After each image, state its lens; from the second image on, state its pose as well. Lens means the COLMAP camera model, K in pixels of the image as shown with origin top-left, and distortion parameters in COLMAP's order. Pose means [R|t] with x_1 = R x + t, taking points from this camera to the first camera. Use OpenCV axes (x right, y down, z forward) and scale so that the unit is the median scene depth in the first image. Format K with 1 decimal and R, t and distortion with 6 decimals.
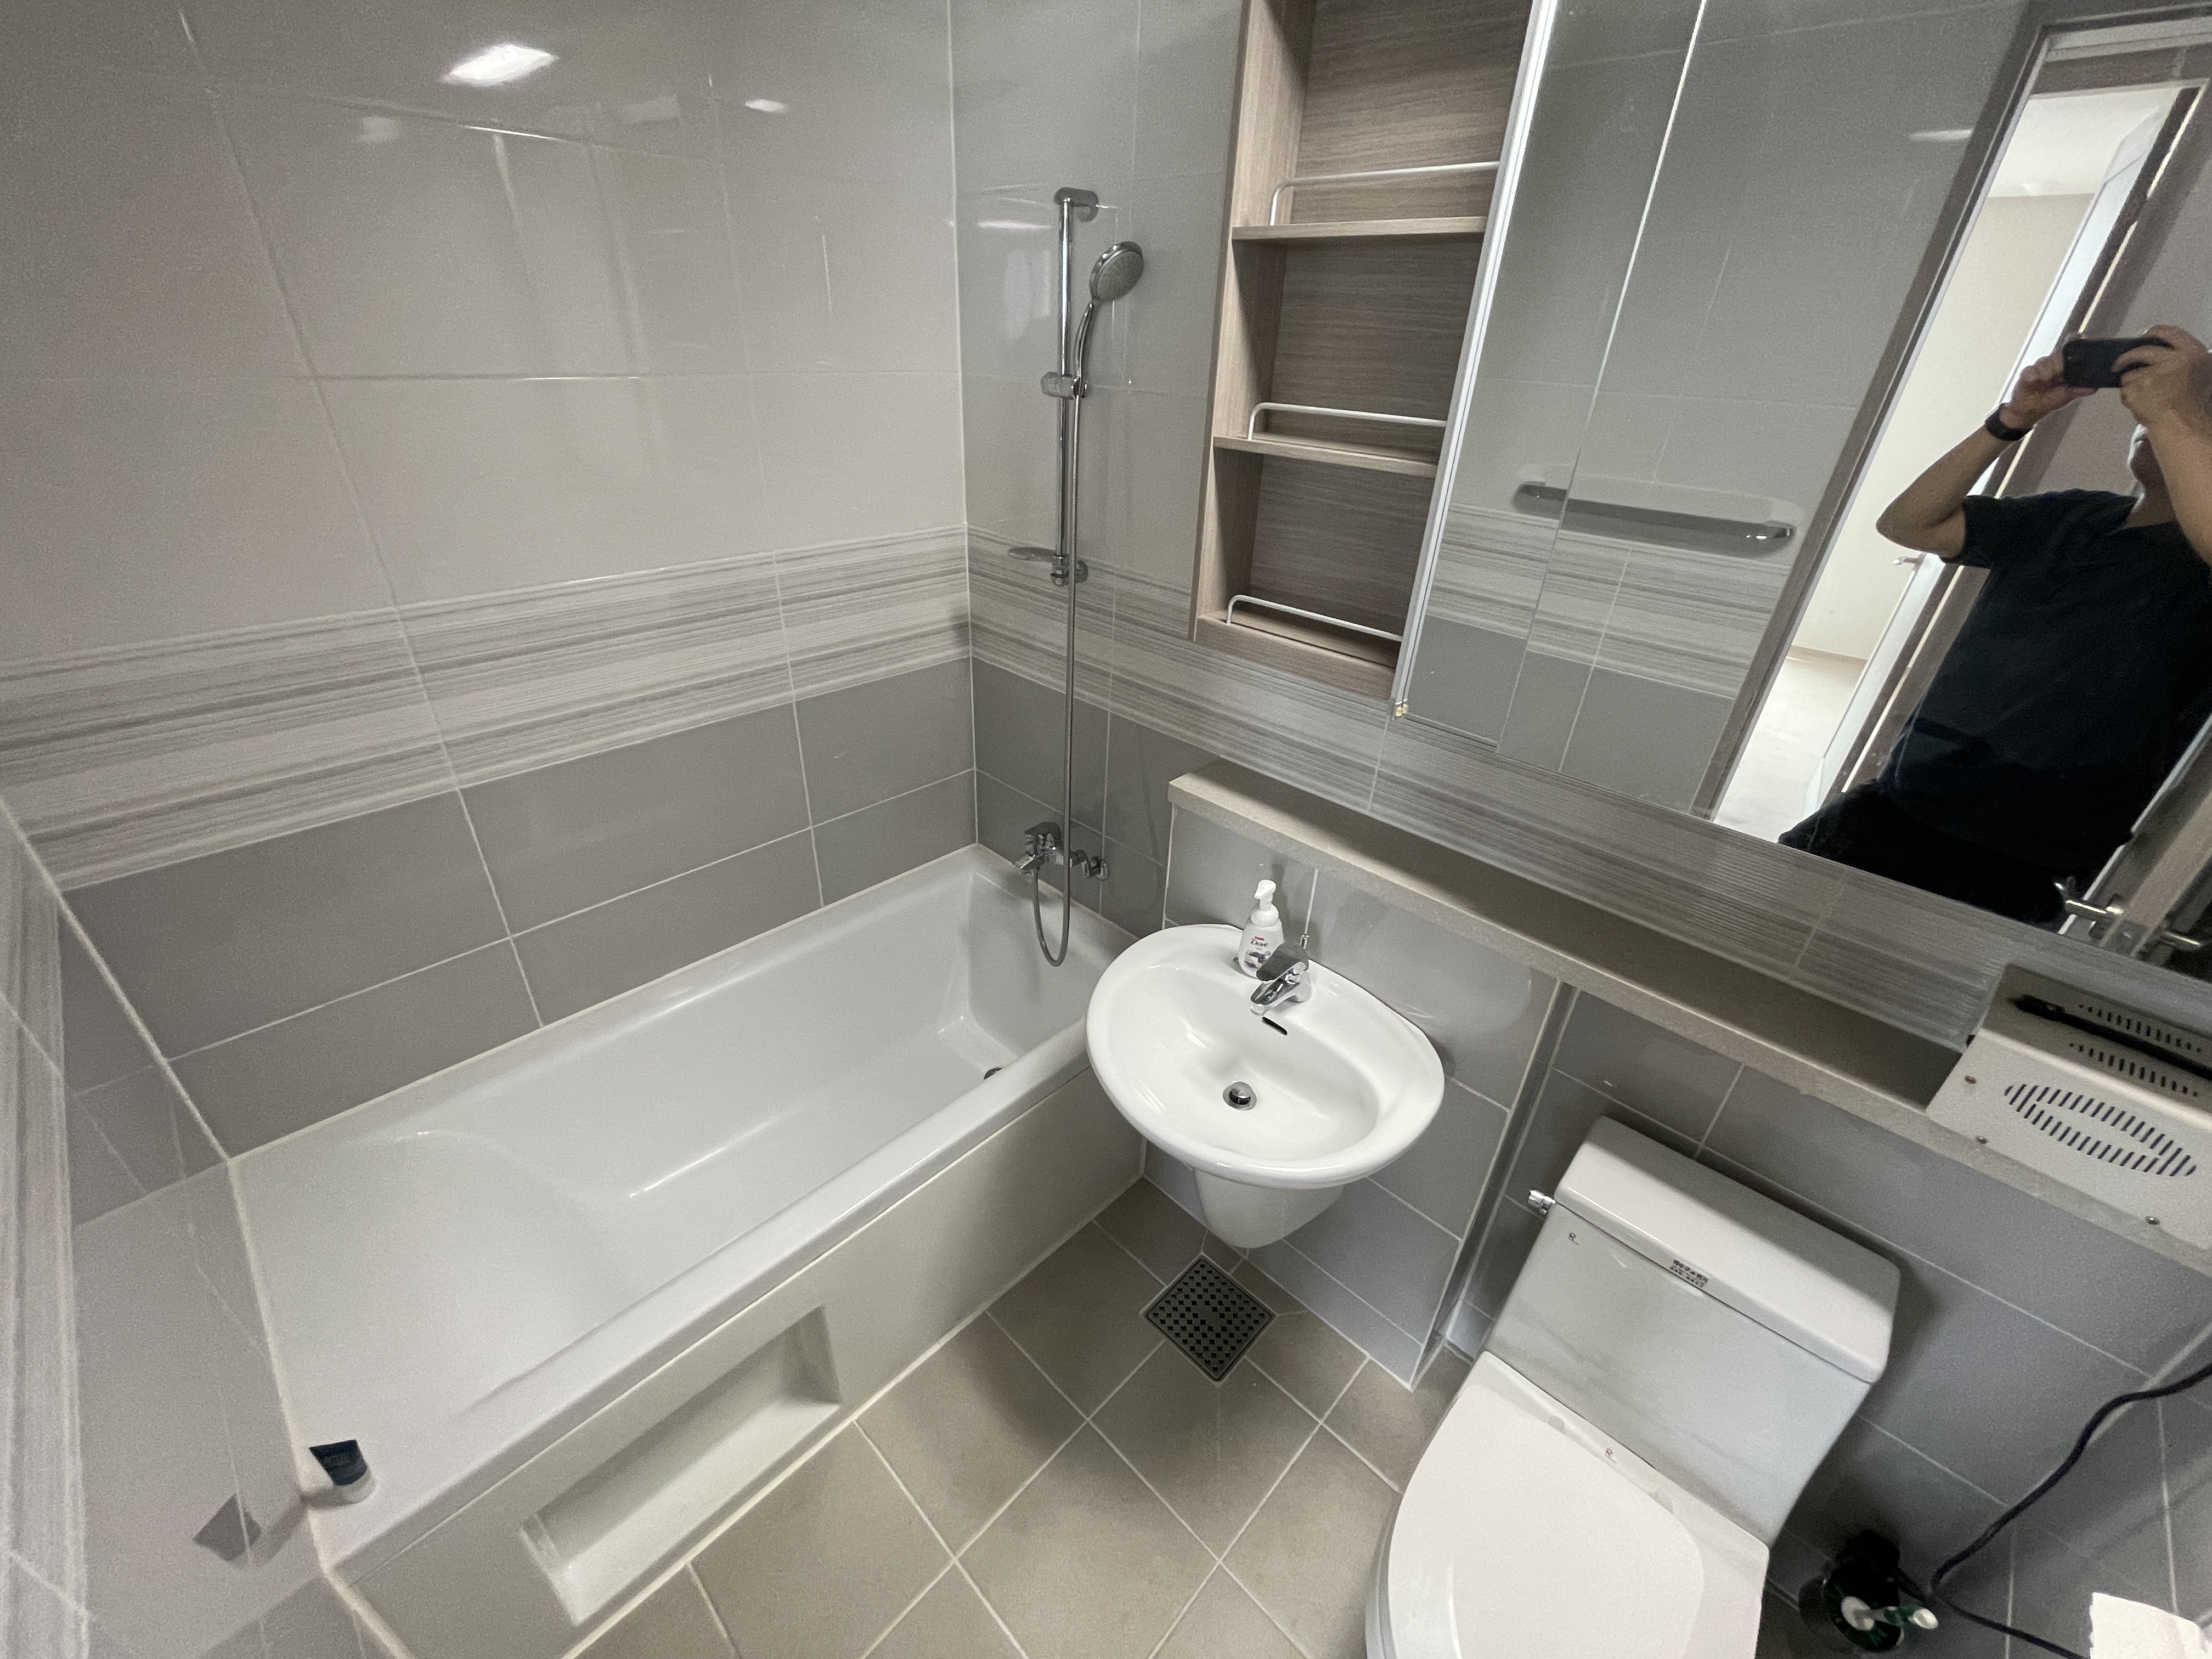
lens RADIAL K [[892.9, 0, 1105.1], [0, 892.9, 843.2], [0, 0, 1]] dist [-0.003526, -0.000134]
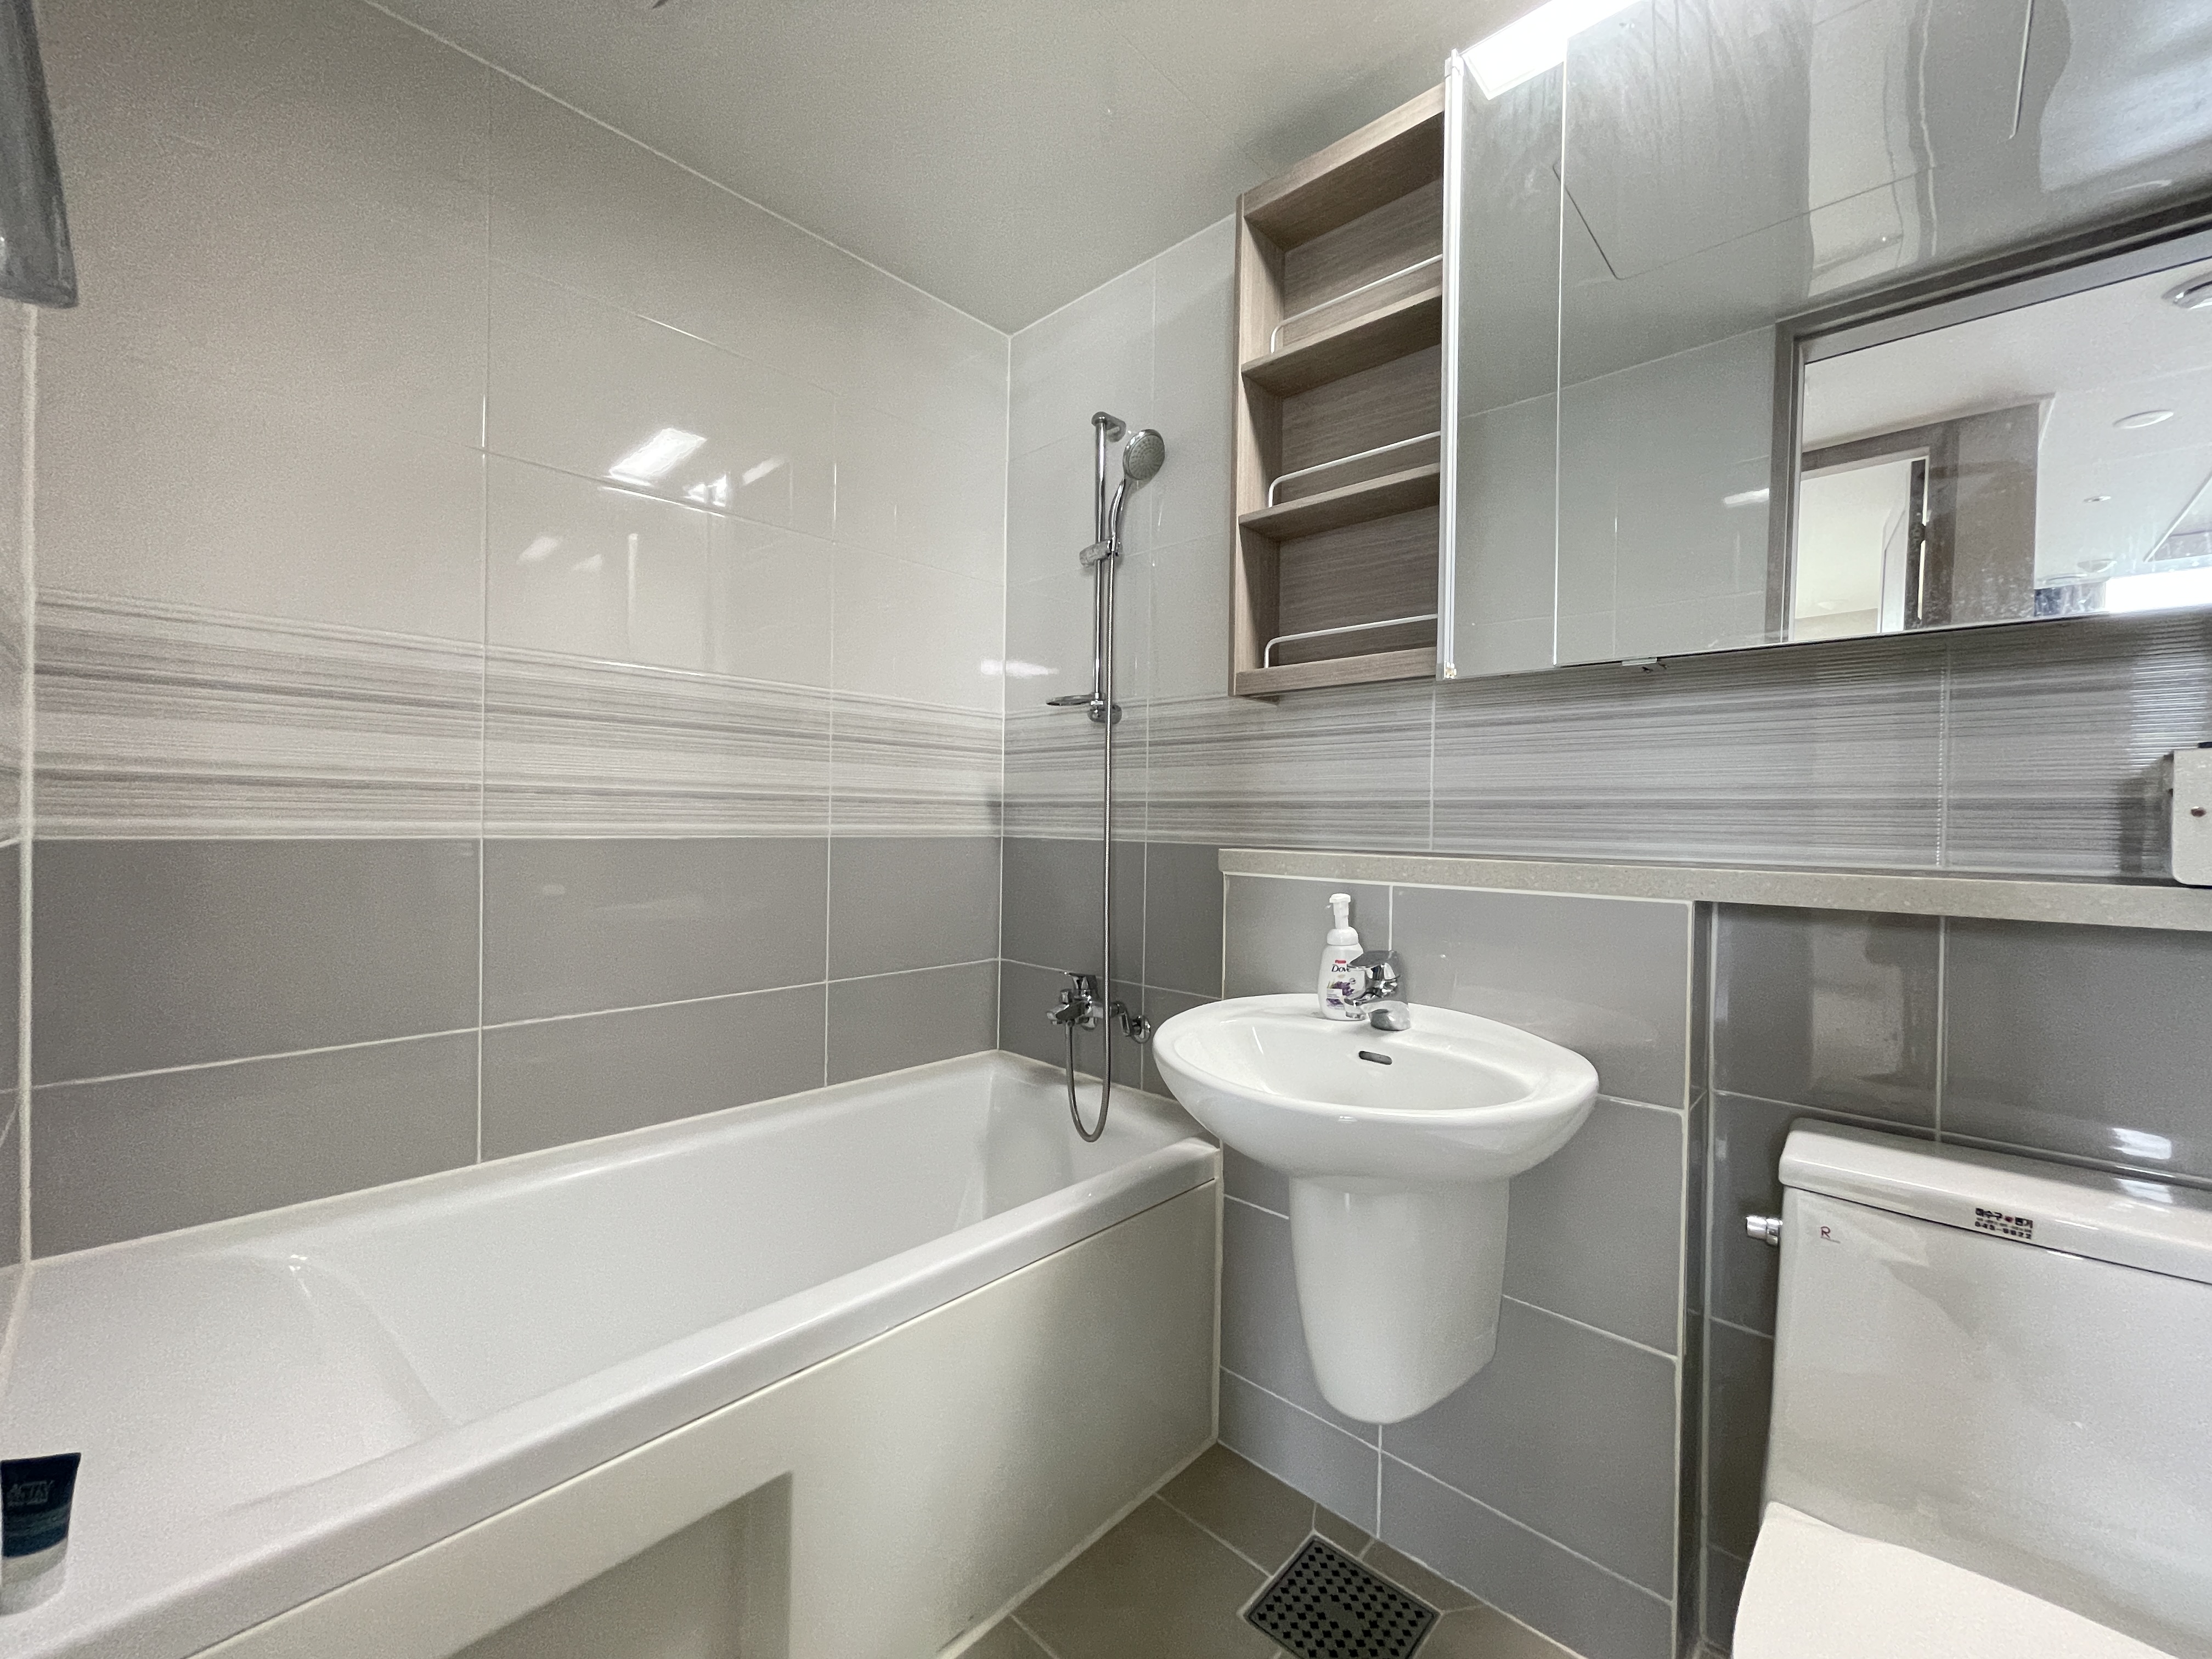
lens RADIAL K [[892.9, 0, 1106.7], [0, 892.9, 837.9], [0, 0, 1]] dist [-0.003526, -0.000134]
pose [[0.999477, -0.024974, 0.020546, -0.060809], [0.031790, 0.875350, -0.482444, 0.336512], [-0.005937, 0.482844, 0.875686, 0.127195]]
